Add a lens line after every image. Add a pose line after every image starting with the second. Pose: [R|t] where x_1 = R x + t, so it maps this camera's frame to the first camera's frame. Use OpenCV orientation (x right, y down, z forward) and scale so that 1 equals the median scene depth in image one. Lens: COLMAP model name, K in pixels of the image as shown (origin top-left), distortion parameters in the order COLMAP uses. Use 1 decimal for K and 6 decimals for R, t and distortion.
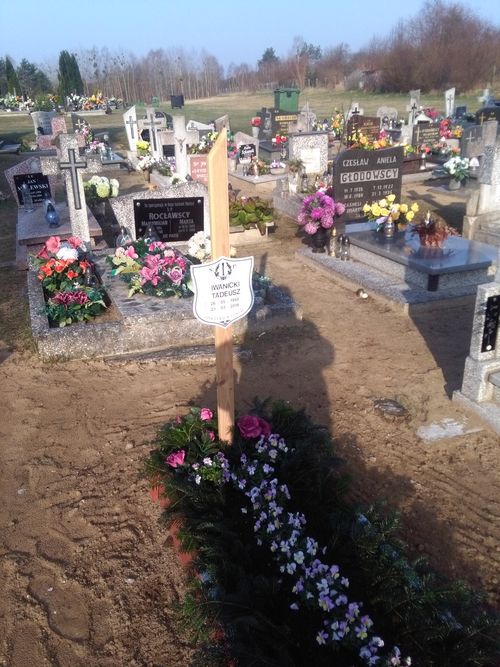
lens RADIAL K [[534.4, 0, 234.8], [0, 534.4, 335.6], [0, 0, 1]] dist [0.067598, -0.112915]
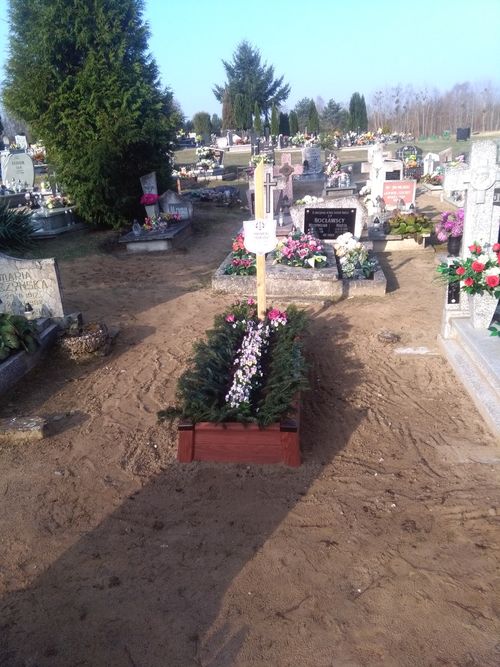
lens RADIAL K [[534.4, 0, 234.8], [0, 534.4, 335.6], [0, 0, 1]] dist [0.067598, -0.112915]
pose [[0.872637, 0.146159, -0.465984, 0.357230], [-0.171486, 0.985112, -0.012150, 0.130931], [0.457271, 0.090513, 0.884710, -0.324122]]
